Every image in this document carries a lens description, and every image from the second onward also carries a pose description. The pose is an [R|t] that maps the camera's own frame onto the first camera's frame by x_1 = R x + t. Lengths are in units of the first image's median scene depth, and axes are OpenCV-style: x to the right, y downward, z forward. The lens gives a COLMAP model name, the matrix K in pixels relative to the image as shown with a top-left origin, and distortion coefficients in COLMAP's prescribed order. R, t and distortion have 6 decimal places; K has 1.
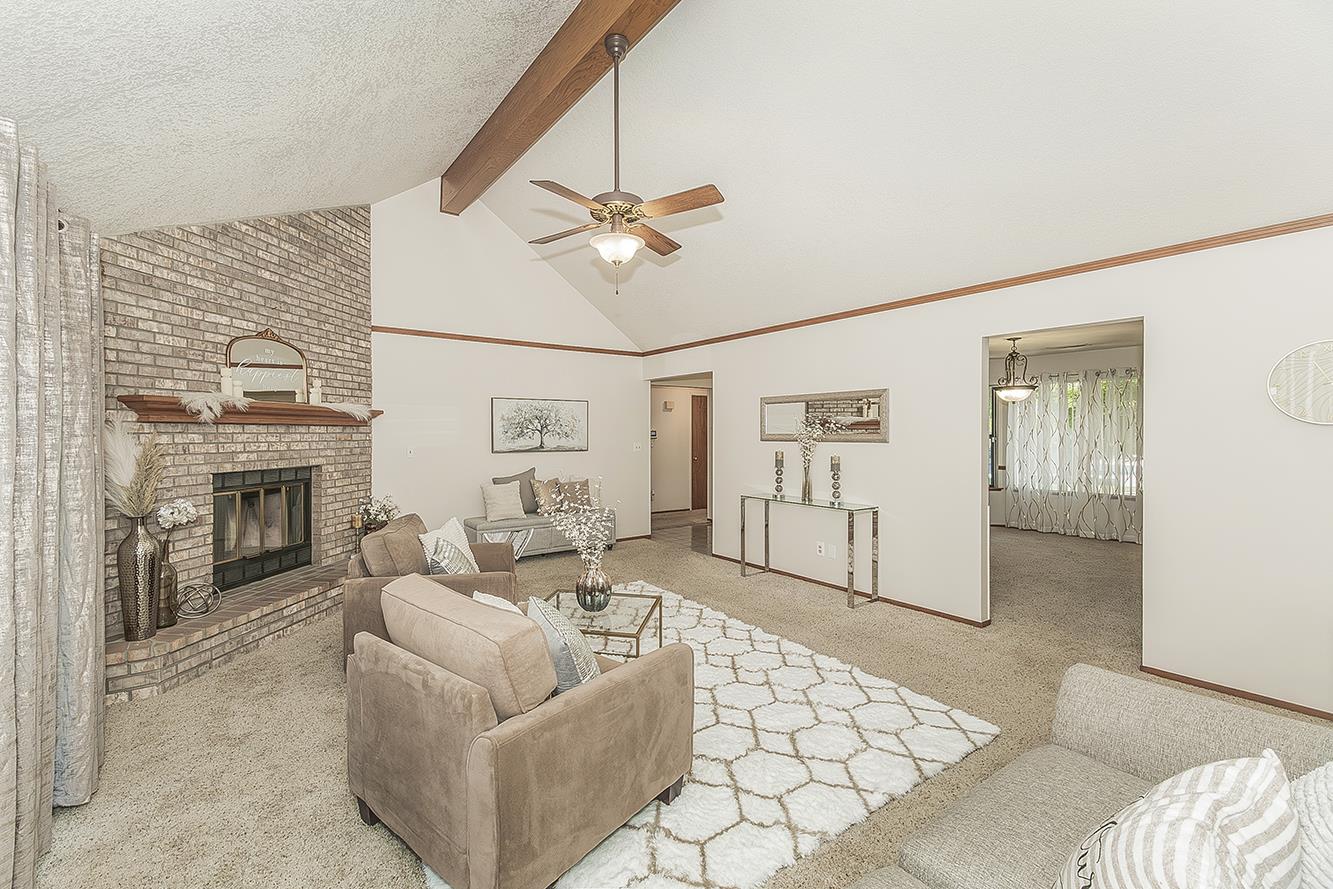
lens RADIAL K [[736.2, 0, 666.5], [0, 736.2, 444.5], [0, 0, 1]] dist [0.001769, 0.000290]
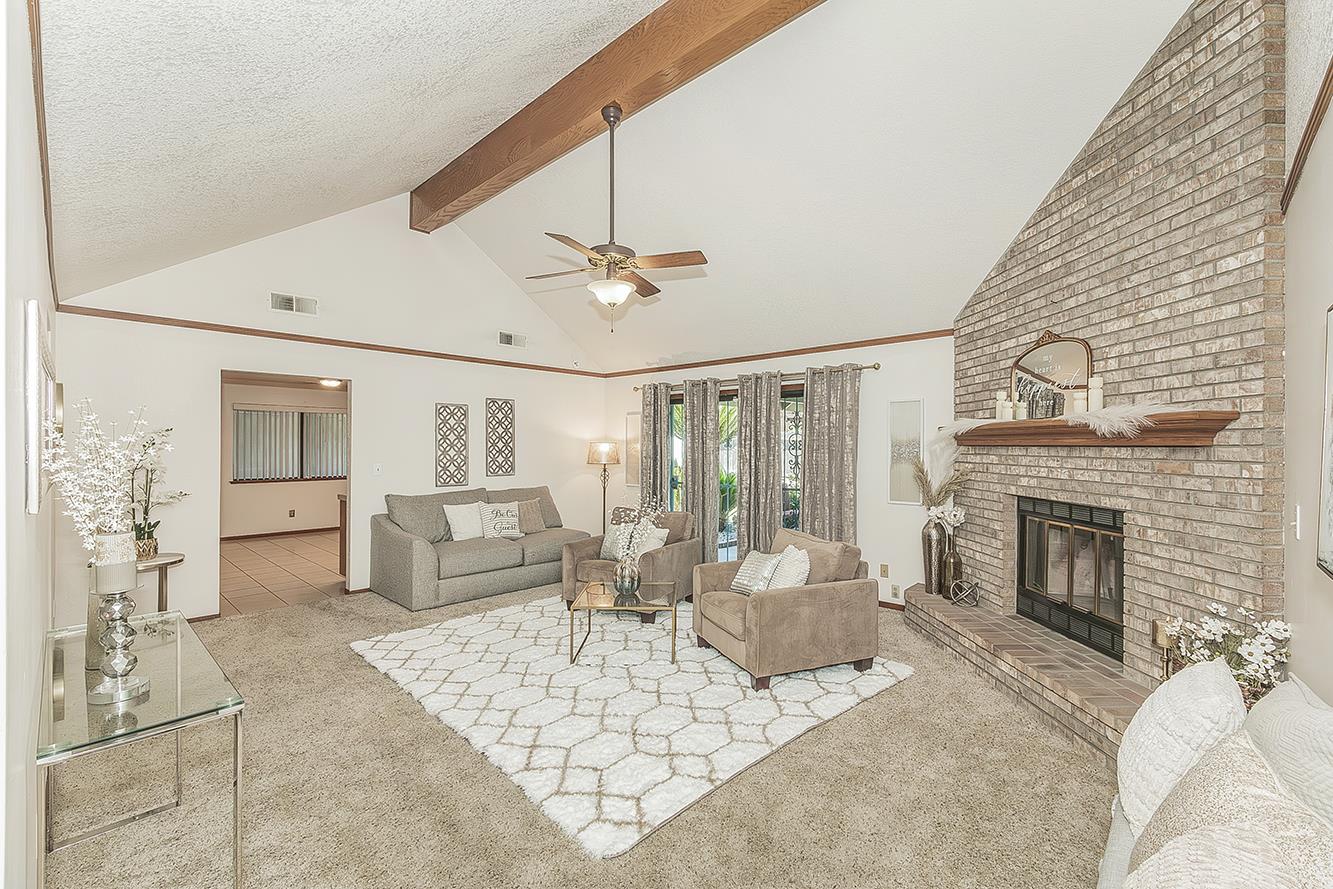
lens RADIAL K [[557.8, 0, 666.8], [0, 557.8, 438.2], [0, 0, 1]] dist [0.001193, 0.000400]
pose [[-0.991461, 0.000035, -0.130406, -0.032449], [-0.000093, 1.000000, 0.000981, -0.037674], [0.130406, 0.000985, -0.991460, 1.610959]]
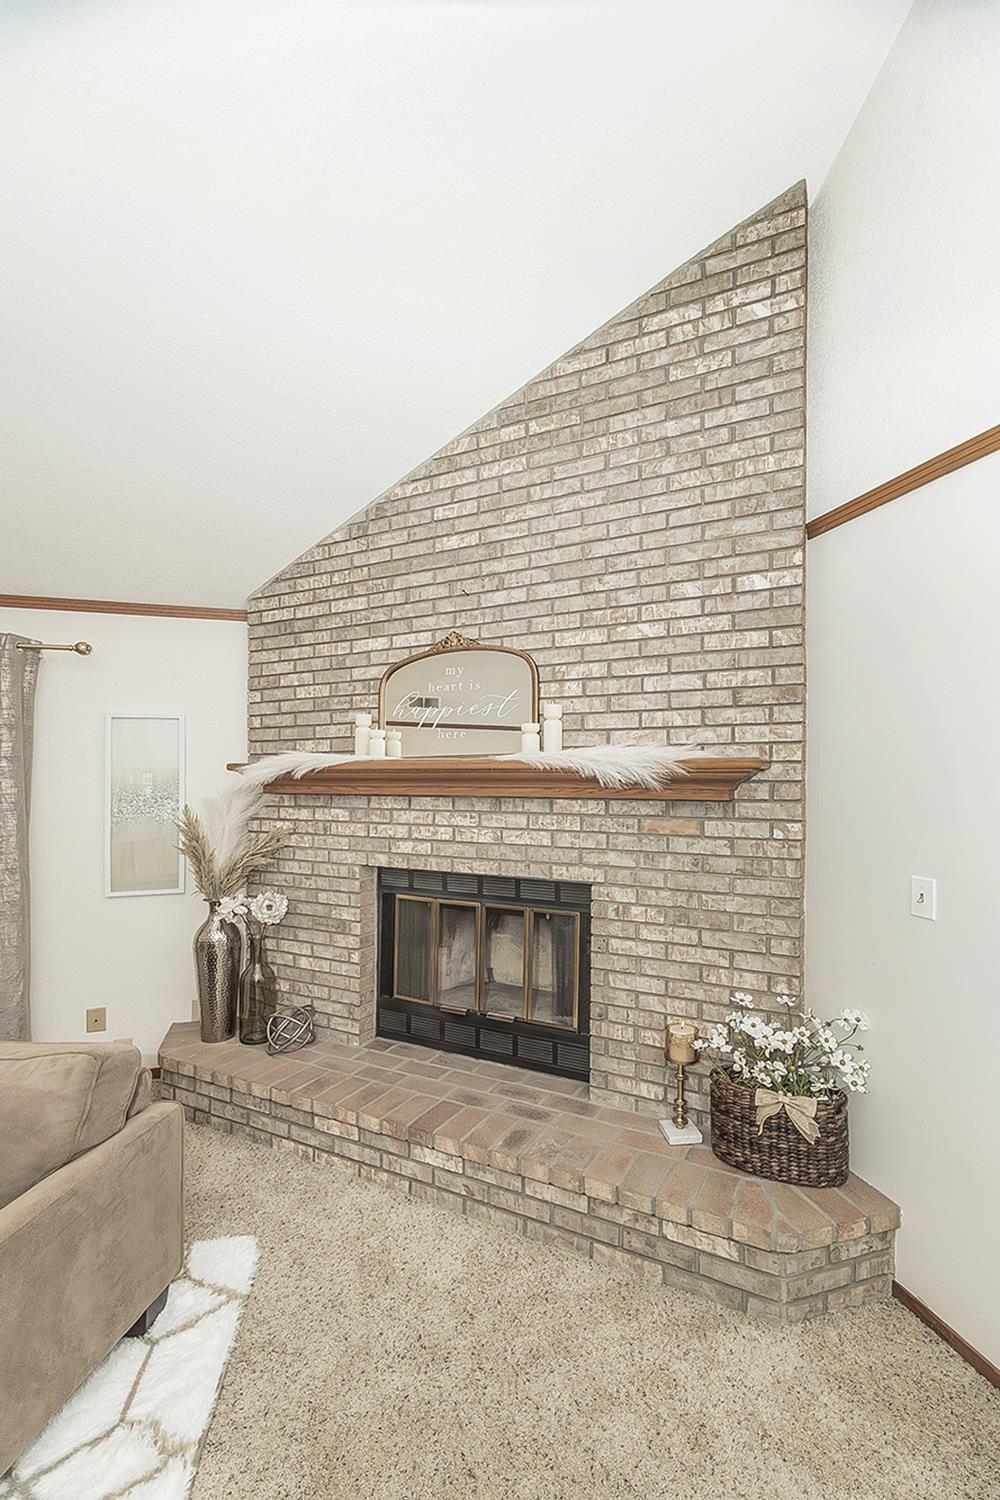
lens RADIAL K [[529.0, 0, 499.5], [0, 529.0, 766.6], [0, 0, 1]] dist [0.001572, 0.000189]
pose [[-0.256443, -0.001769, -0.966558, -0.147102], [-0.003924, 0.999992, -0.000789, -0.052096], [0.966551, 0.003590, -0.256448, 1.173836]]
